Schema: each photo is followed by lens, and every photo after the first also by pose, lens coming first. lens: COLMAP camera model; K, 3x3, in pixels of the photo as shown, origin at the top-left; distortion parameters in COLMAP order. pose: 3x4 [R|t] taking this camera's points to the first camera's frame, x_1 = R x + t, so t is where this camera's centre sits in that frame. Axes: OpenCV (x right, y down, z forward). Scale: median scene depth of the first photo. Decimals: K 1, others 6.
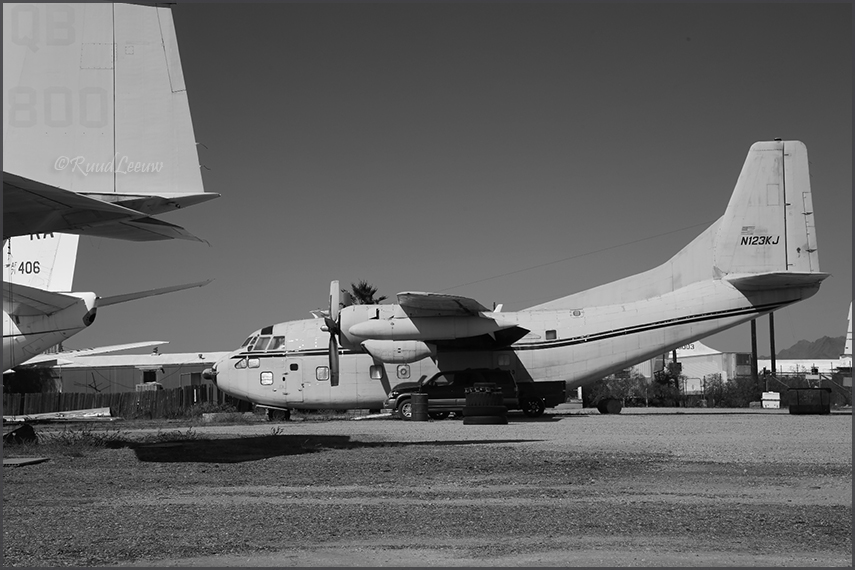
lens RADIAL K [[2291.2, 0, 425.3], [0, 2291.2, 282.9], [0, 0, 1]] dist [0.947881, 0.000000]
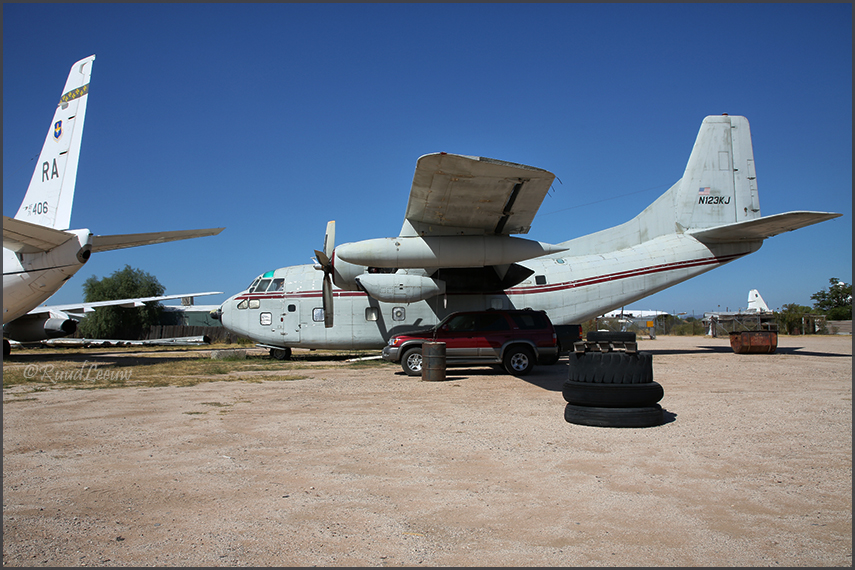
lens RADIAL K [[689.8, 0, 427.9], [0, 689.8, 285.9], [0, 0, 1]] dist [0.011354, 0.002204]
pose [[0.997756, 0.013652, 0.065542, -0.016492], [-0.013025, 0.999865, -0.009981, 0.028803], [-0.065670, 0.009105, 0.997800, 0.686189]]
